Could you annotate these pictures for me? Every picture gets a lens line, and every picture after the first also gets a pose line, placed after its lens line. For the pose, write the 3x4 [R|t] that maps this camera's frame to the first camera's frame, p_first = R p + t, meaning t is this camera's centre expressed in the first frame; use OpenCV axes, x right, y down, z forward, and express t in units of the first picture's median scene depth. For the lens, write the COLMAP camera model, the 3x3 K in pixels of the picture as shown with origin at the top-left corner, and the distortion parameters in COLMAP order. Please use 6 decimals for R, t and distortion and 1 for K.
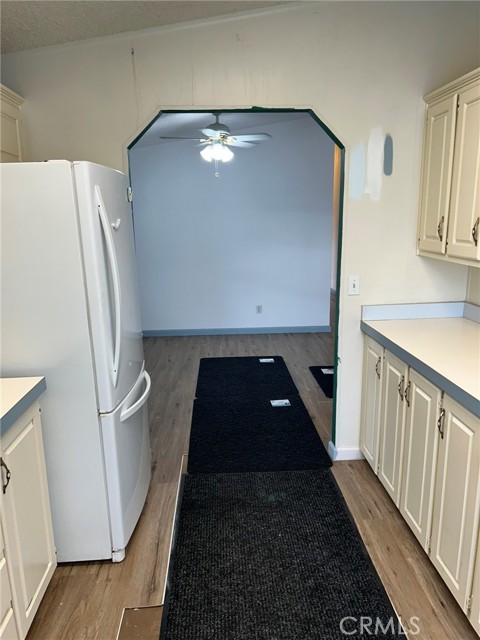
lens RADIAL K [[479.7, 0, 237.4], [0, 479.7, 323.9], [0, 0, 1]] dist [0.062210, -0.068706]
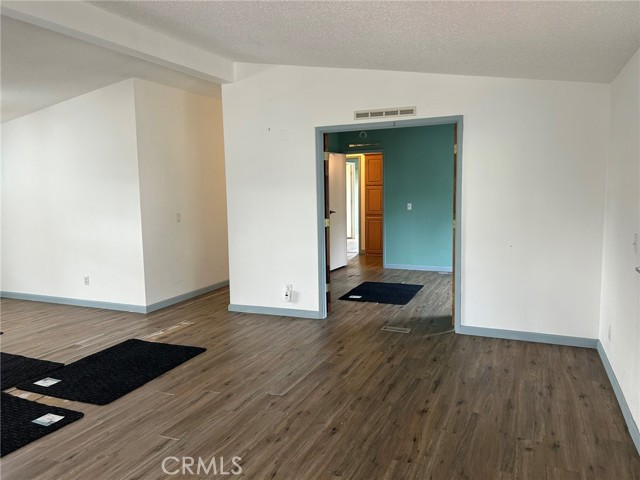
lens RADIAL K [[475.3, 0, 320.3], [0, 475.3, 235.7], [0, 0, 1]] dist [0.073399, -0.097938]
pose [[0.891637, 0.045226, -0.450487, 2.131131], [-0.092951, 0.992089, -0.084374, -0.197321], [0.443107, 0.117104, 0.888787, 0.840685]]
